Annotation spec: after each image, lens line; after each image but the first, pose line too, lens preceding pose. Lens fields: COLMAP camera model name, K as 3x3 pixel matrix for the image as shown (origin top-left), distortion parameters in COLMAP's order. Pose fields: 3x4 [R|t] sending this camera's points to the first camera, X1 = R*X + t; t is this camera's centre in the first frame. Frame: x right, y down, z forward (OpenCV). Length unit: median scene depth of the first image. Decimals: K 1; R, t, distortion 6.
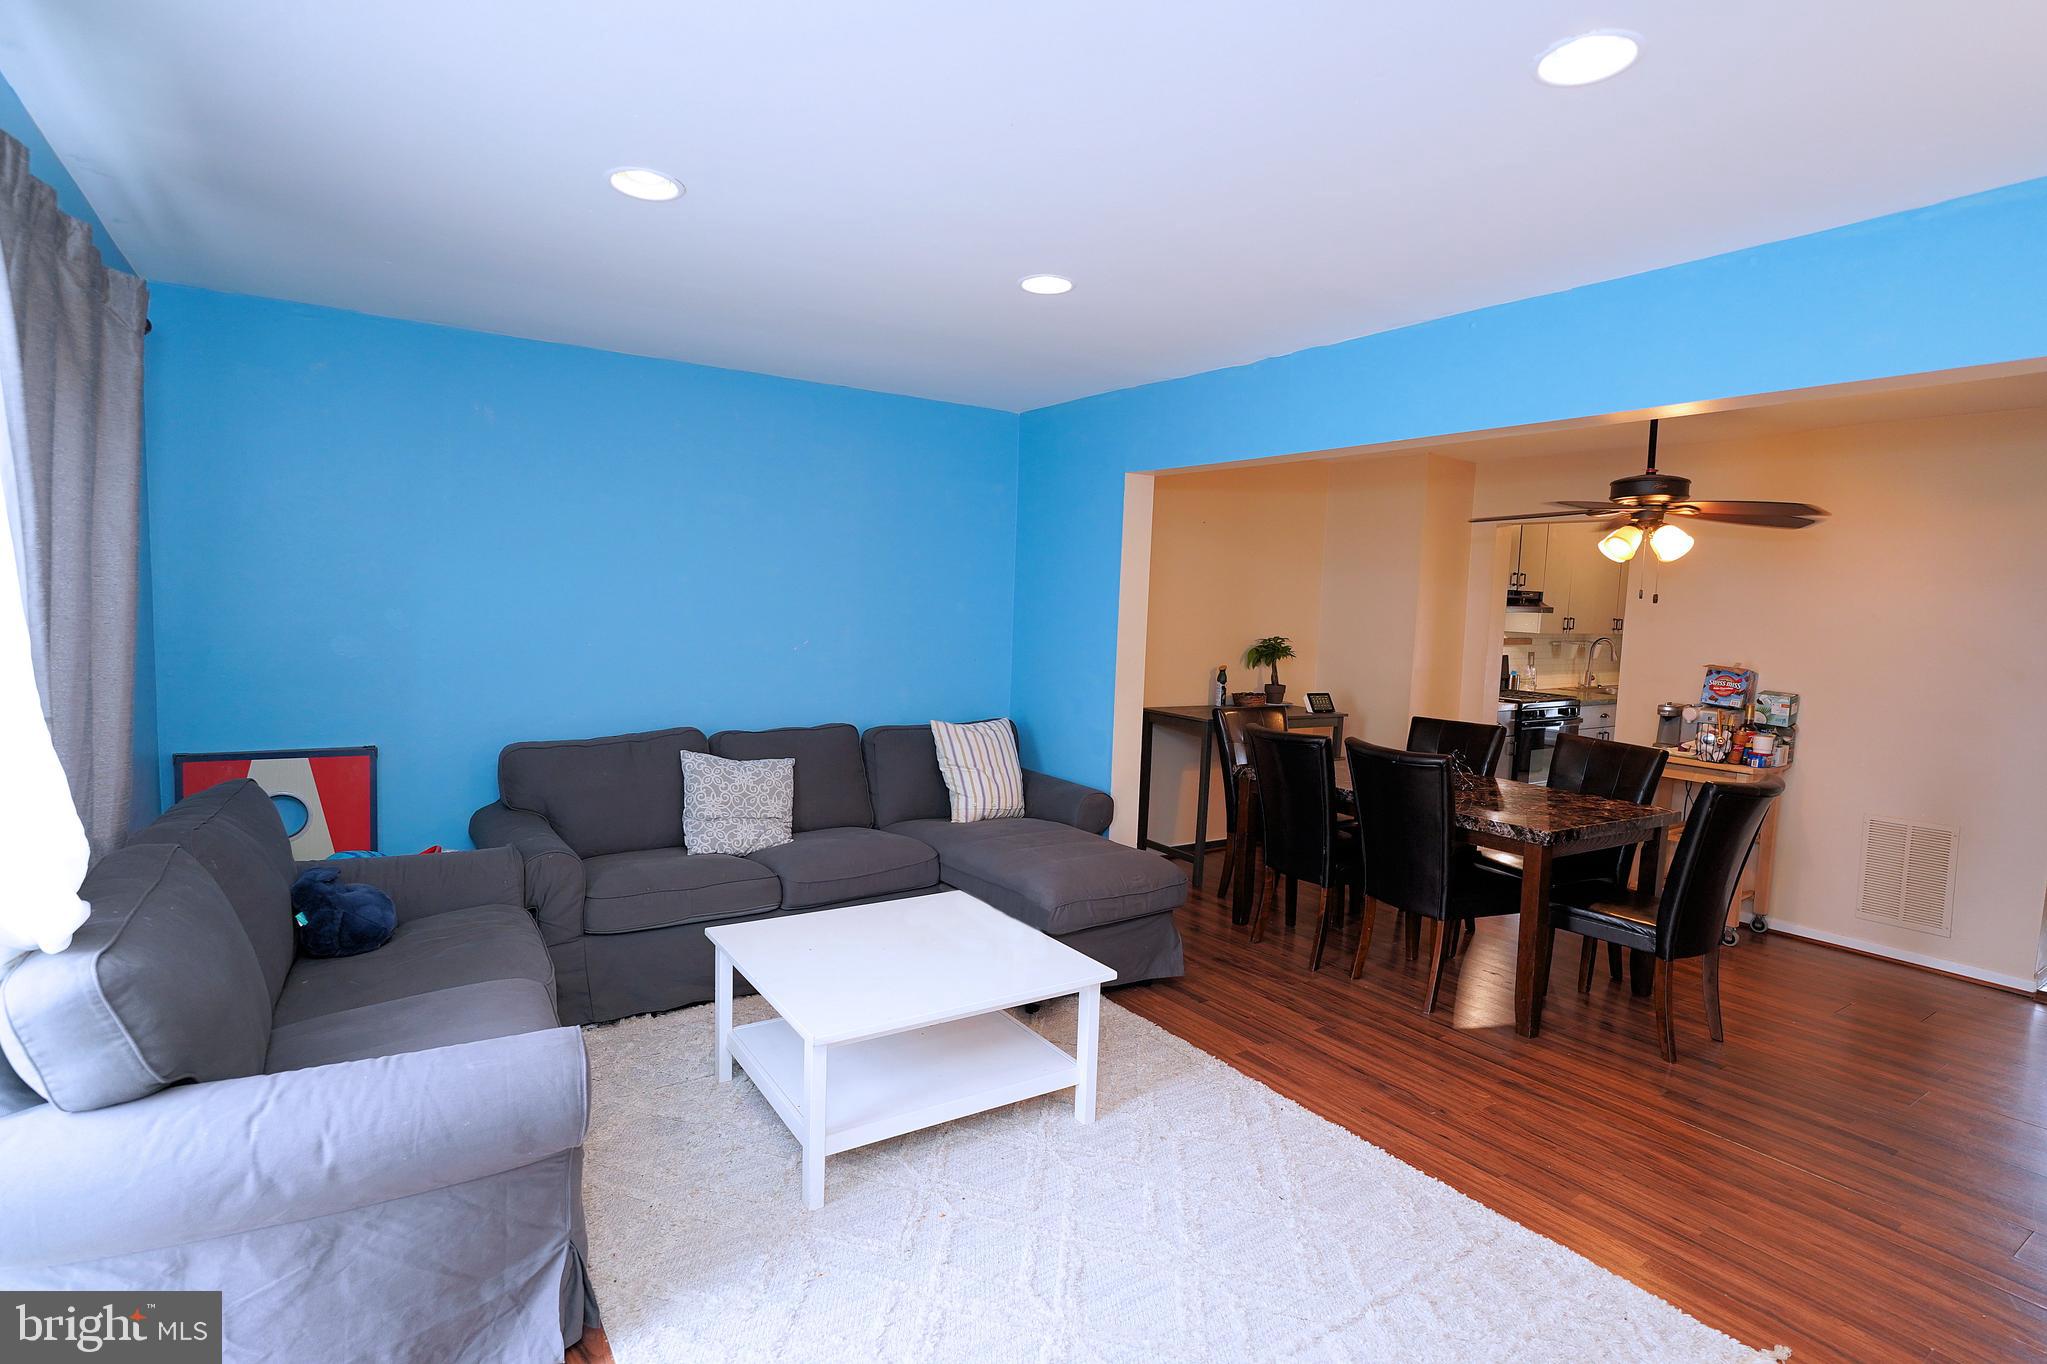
lens RADIAL K [[1007.1, 0, 1037.5], [0, 1007.1, 685.7], [0, 0, 1]] dist [-0.002391, 0.000010]
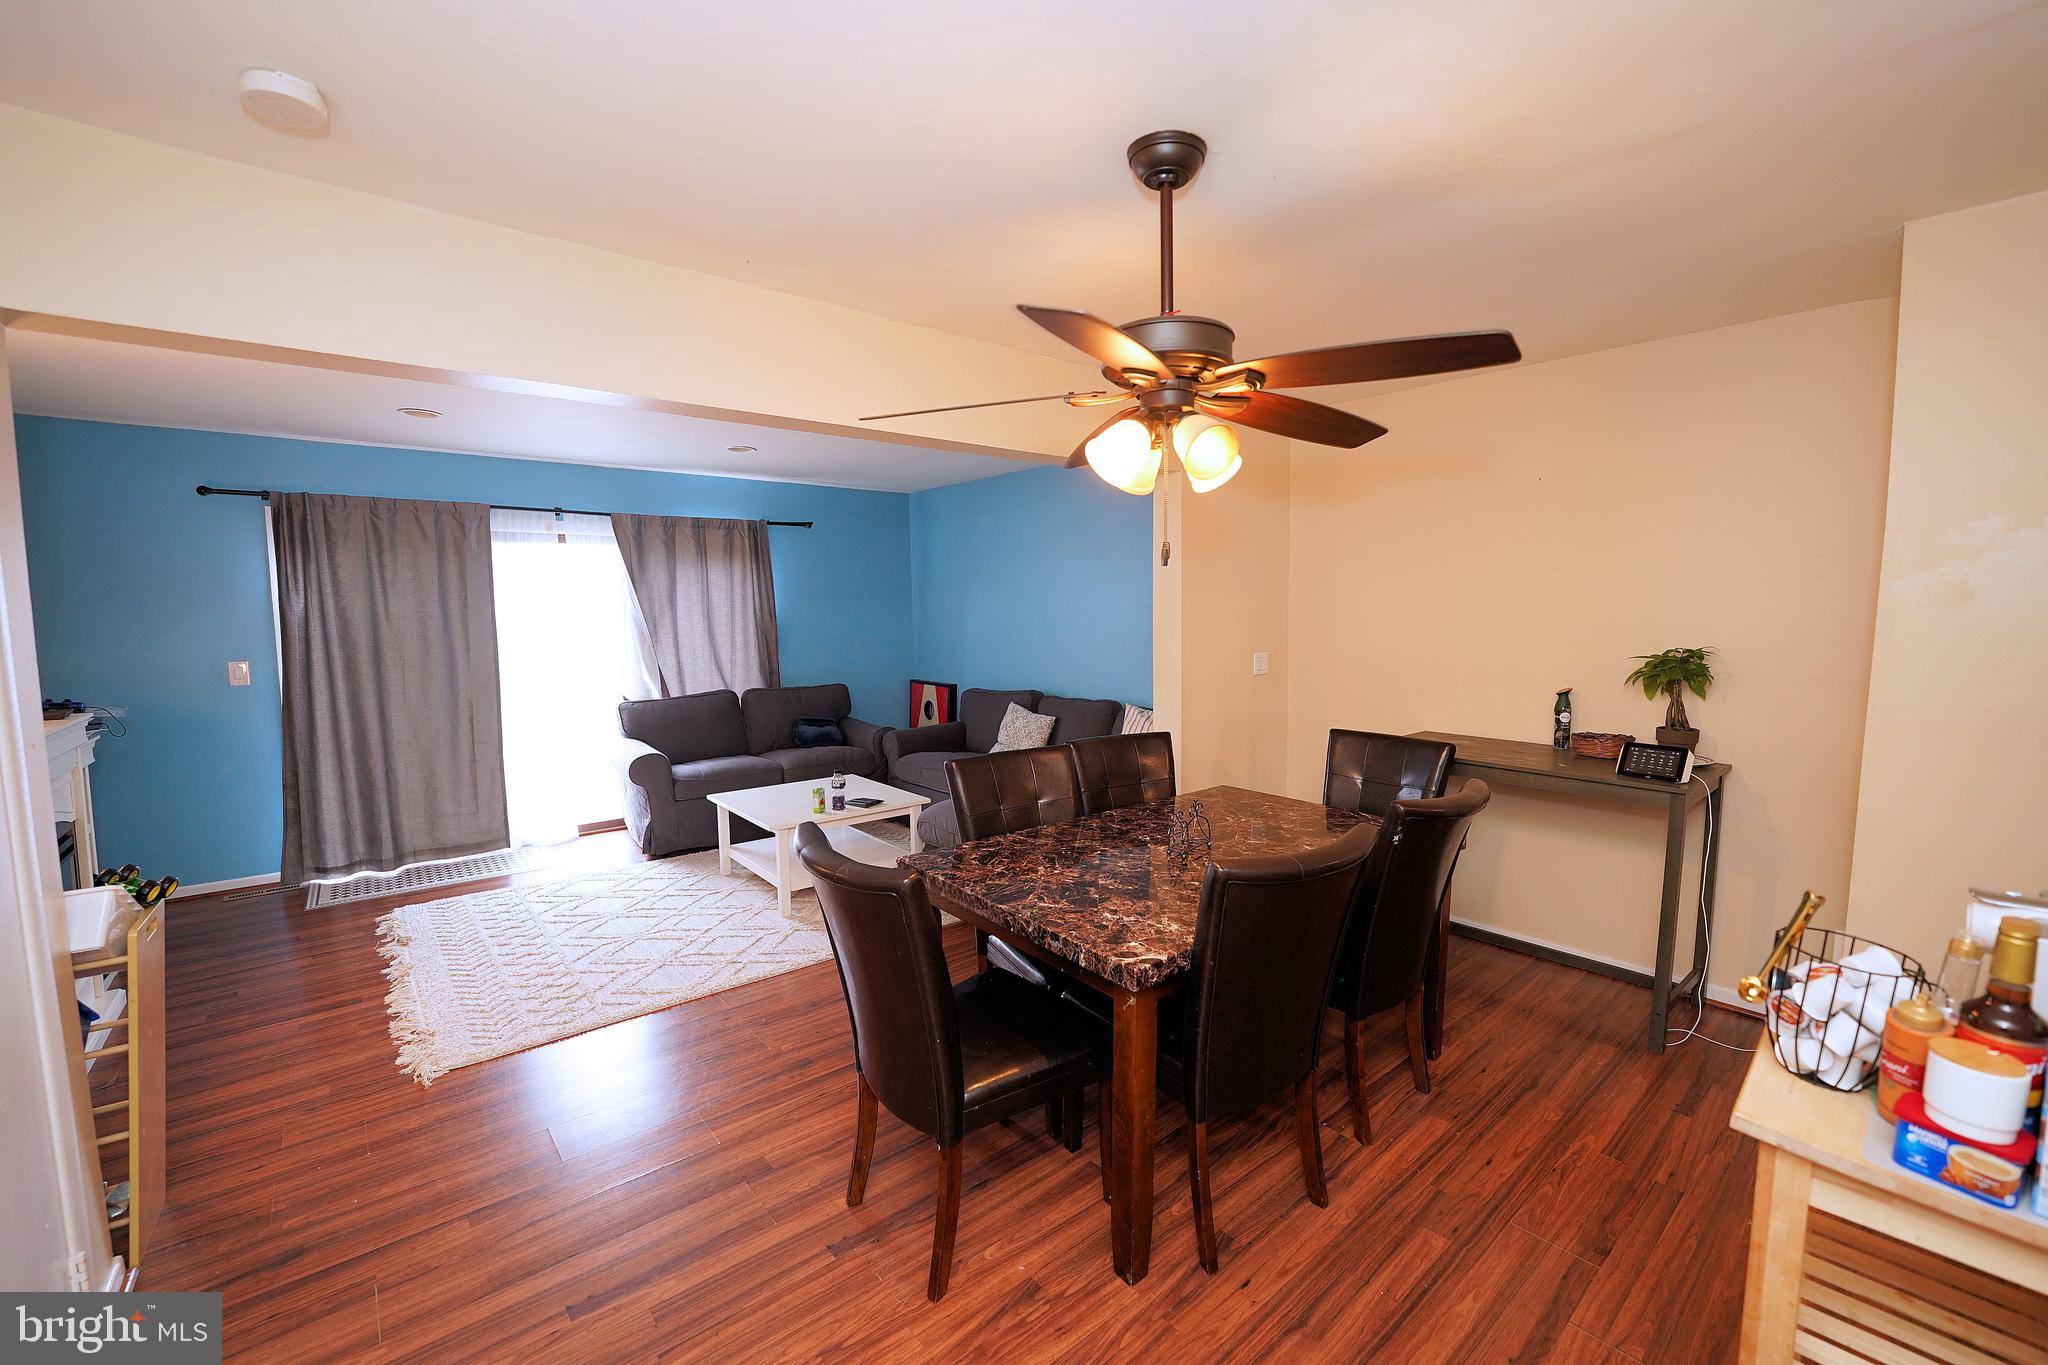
lens RADIAL K [[845.8, 0, 1028.2], [0, 845.8, 676.9], [0, 0, 1]] dist [-0.026976, -0.000134]
pose [[0.101920, 0.049183, -0.993576, 1.235219], [-0.071045, 0.996587, 0.042045, -0.044271], [0.992252, 0.066303, 0.105067, 1.034929]]
